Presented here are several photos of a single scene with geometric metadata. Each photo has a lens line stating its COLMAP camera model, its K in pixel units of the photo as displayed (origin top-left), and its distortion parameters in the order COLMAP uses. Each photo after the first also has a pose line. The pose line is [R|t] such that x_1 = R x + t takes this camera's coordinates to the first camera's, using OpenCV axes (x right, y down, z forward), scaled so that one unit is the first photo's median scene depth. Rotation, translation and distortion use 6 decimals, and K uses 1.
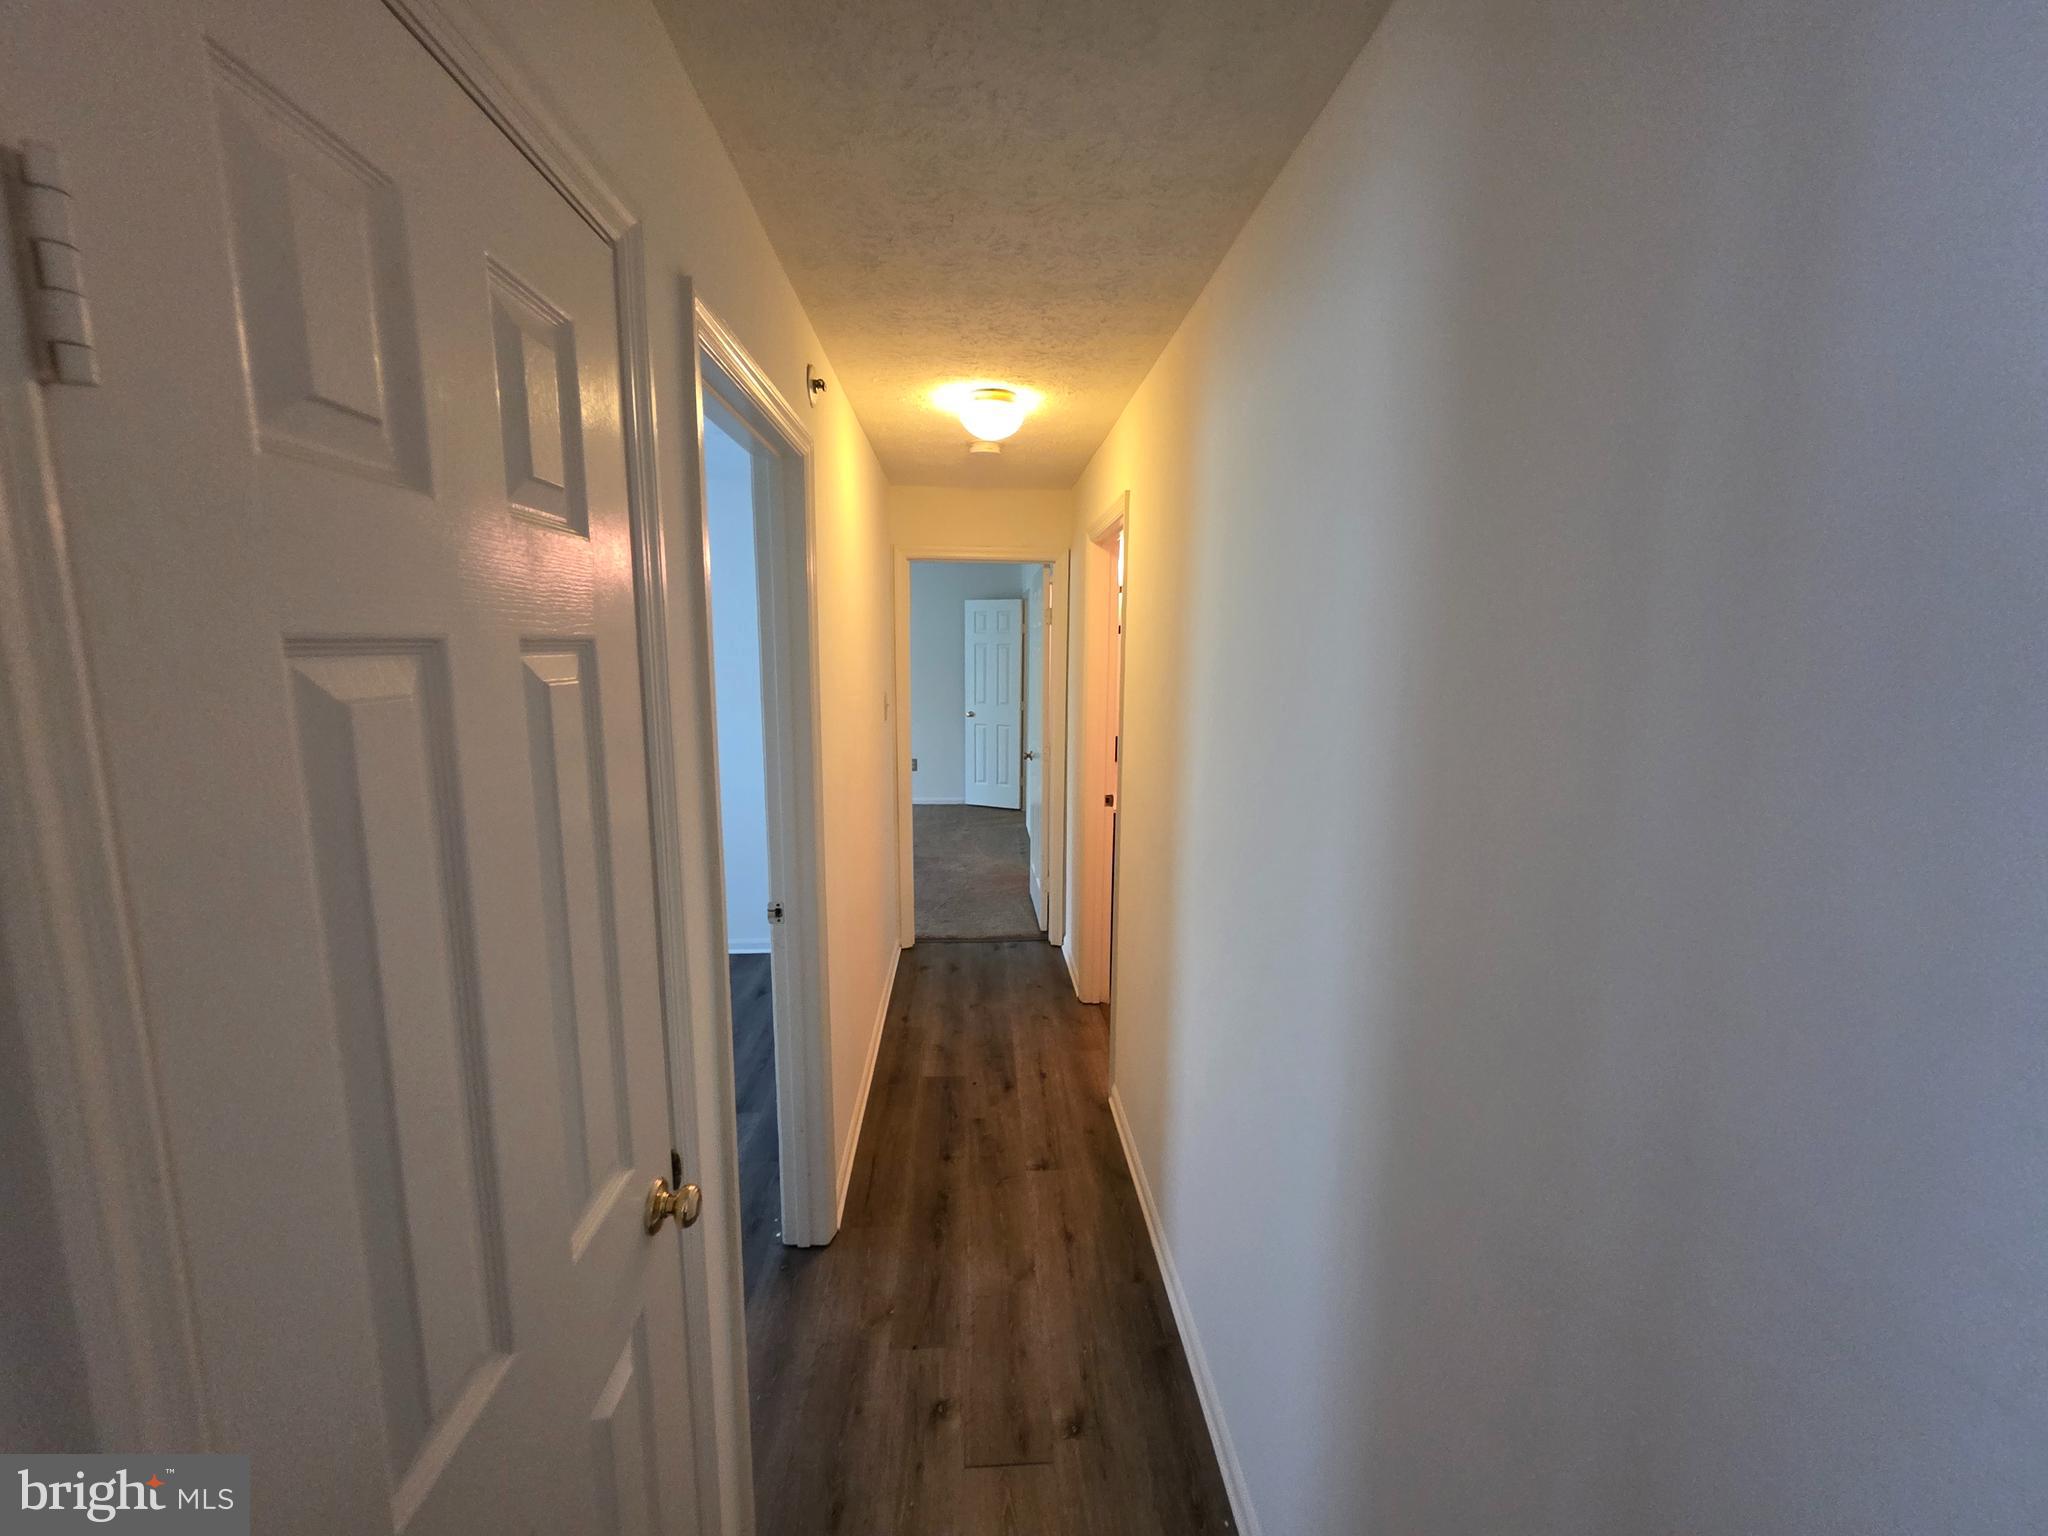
lens RADIAL K [[814.5, 0, 1029.5], [0, 814.5, 765.6], [0, 0, 1]] dist [0.002144, 0.000259]
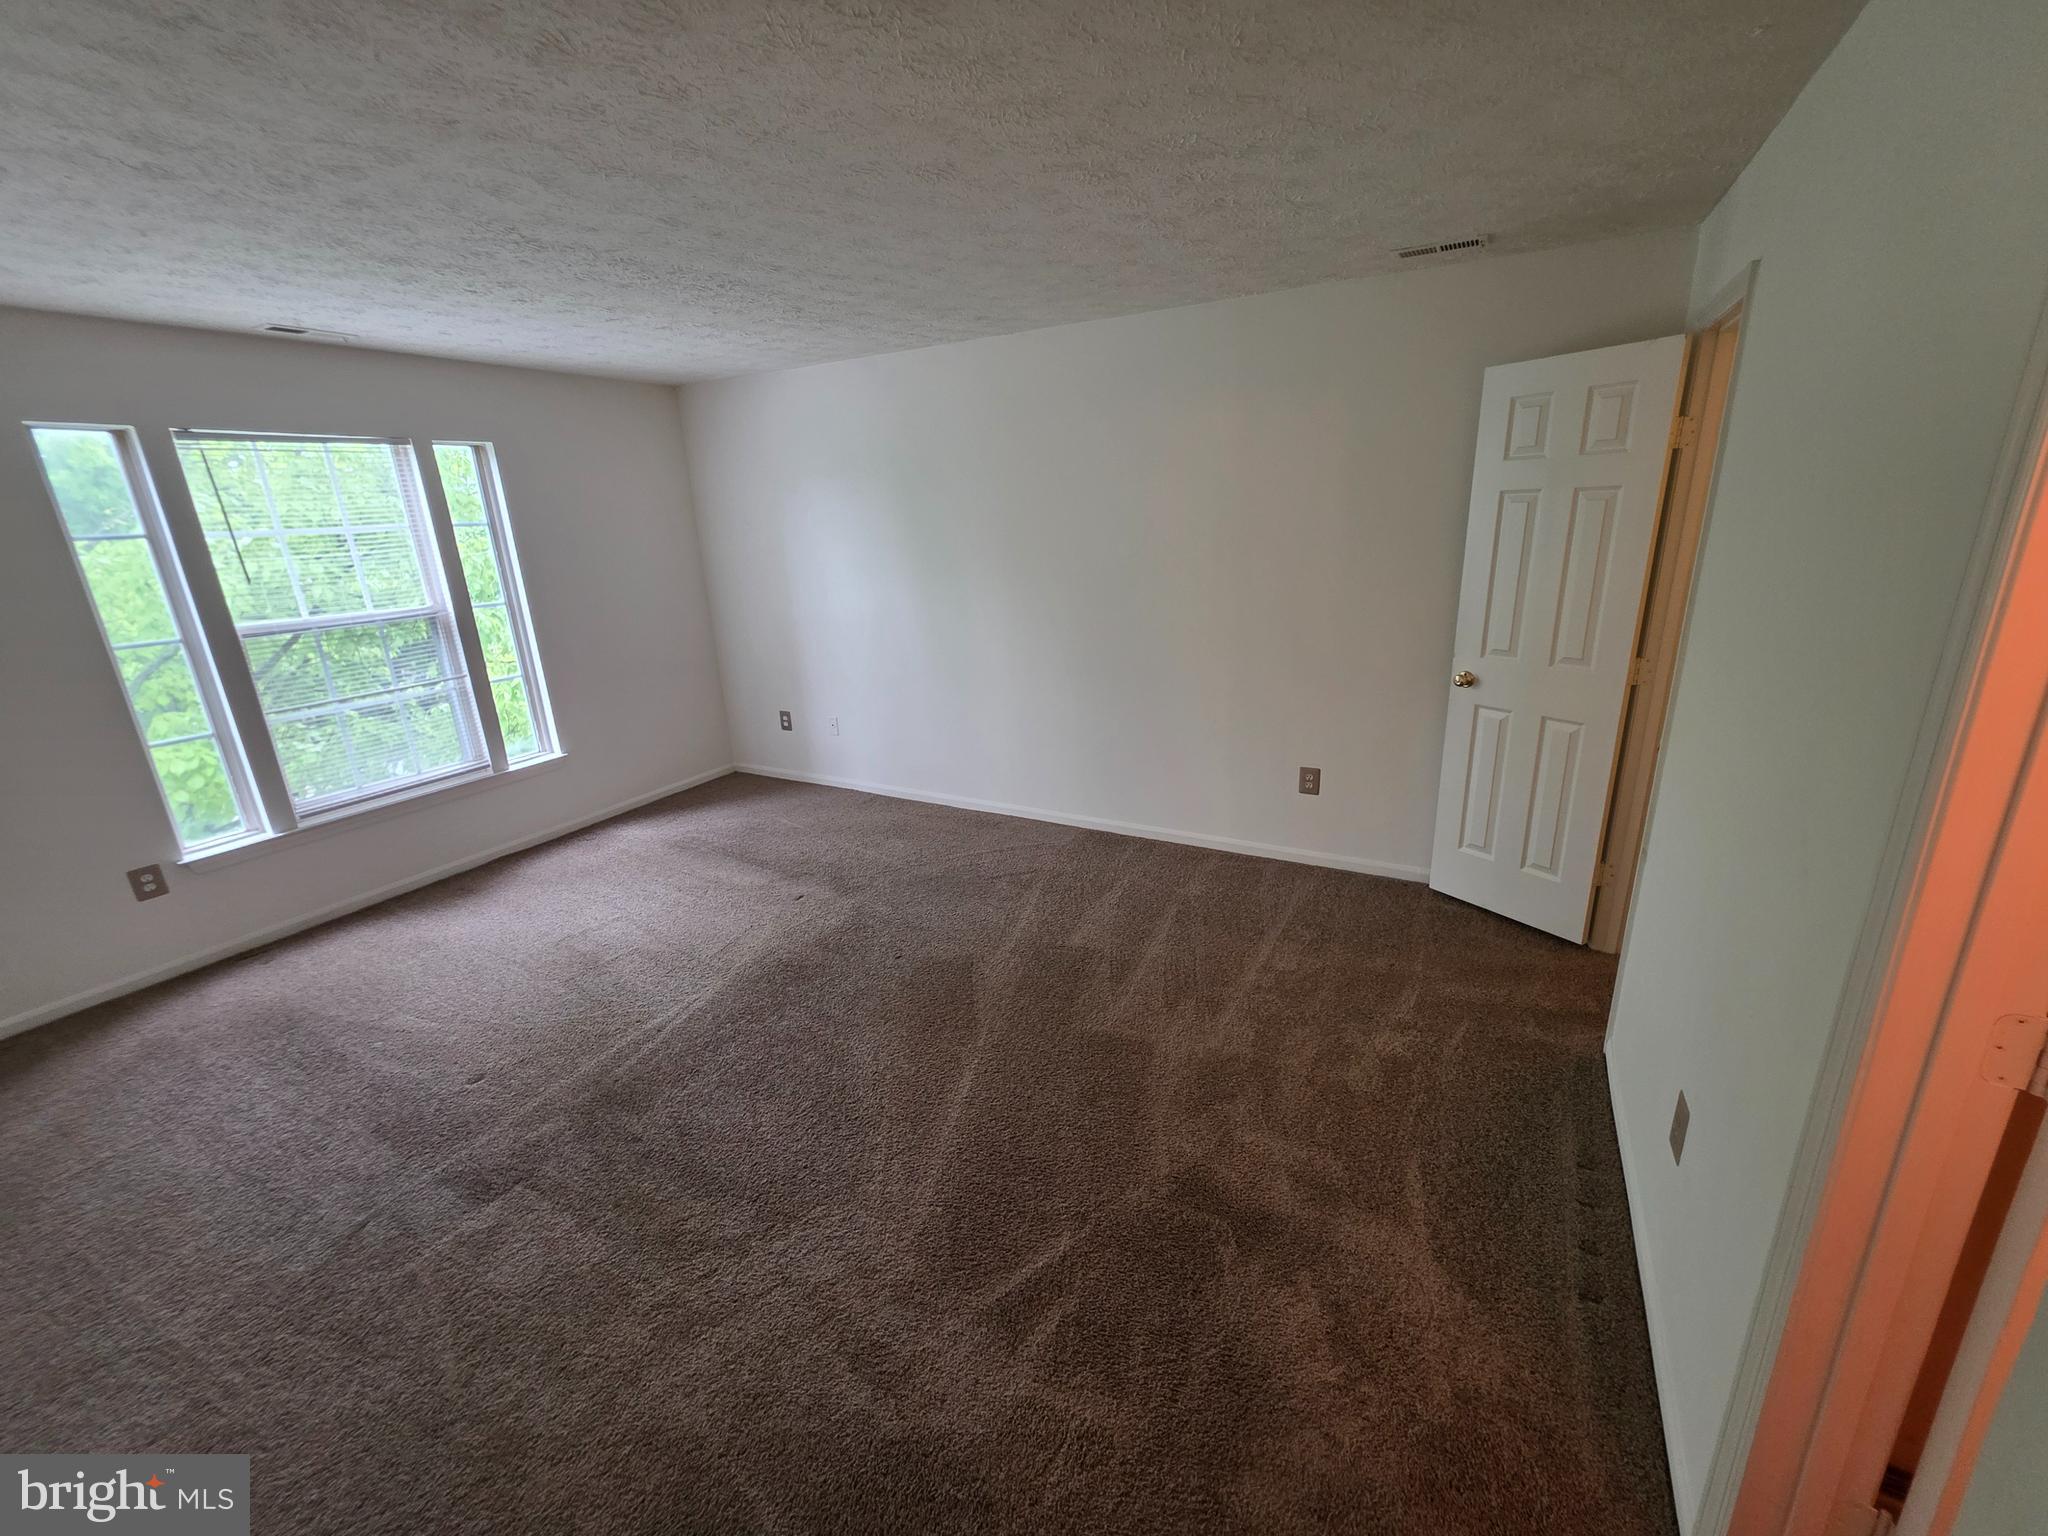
lens RADIAL K [[814.5, 0, 1029.5], [0, 814.5, 765.6], [0, 0, 1]] dist [0.002144, 0.000259]
pose [[0.844298, 0.112300, -0.523975, -0.040355], [-0.026862, 0.985435, 0.167917, -0.084064], [0.535201, -0.127697, 0.835017, 0.564690]]
